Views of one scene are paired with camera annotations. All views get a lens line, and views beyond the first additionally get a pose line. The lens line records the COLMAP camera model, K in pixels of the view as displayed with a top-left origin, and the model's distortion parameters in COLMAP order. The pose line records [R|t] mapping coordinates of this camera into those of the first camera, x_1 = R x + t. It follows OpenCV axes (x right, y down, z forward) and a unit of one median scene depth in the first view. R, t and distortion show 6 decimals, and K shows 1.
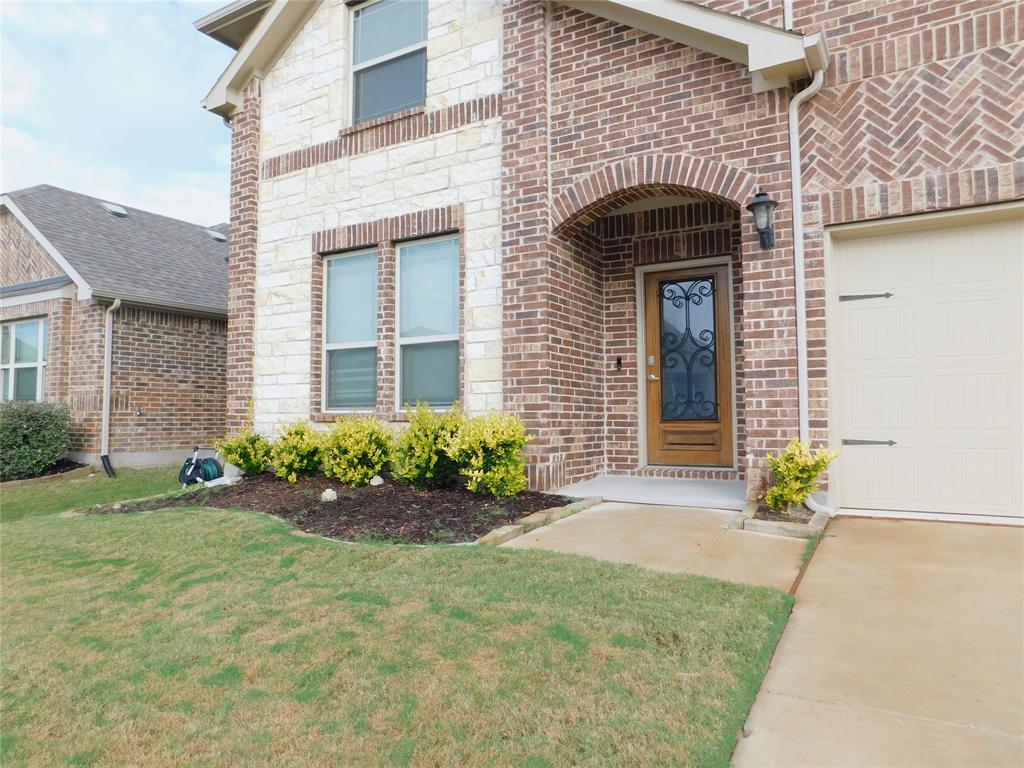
lens RADIAL K [[689.1, 0, 507.0], [0, 689.1, 377.6], [0, 0, 1]] dist [-0.057582, 0.051193]
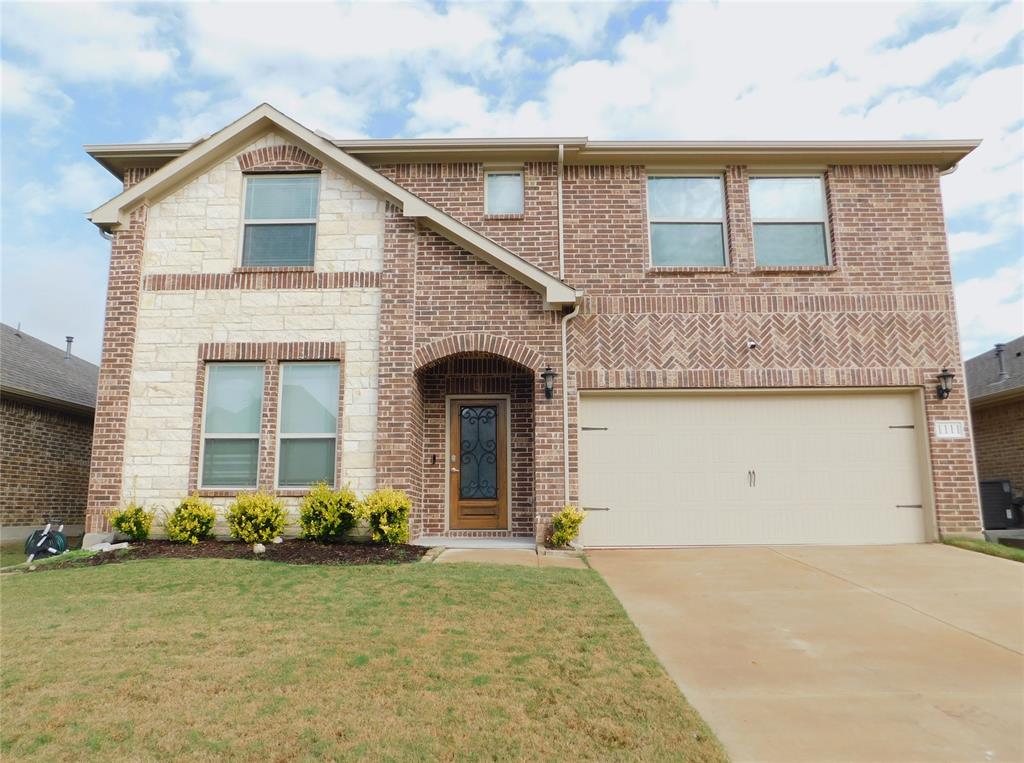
lens RADIAL K [[689.1, 0, 505.9], [0, 689.1, 386.7], [0, 0, 1]] dist [-0.057582, 0.051193]
pose [[0.875519, 0.090190, 0.474692, -0.449781], [-0.030194, 0.990717, -0.132544, 0.016884], [-0.482240, 0.101712, 0.870115, -0.399932]]
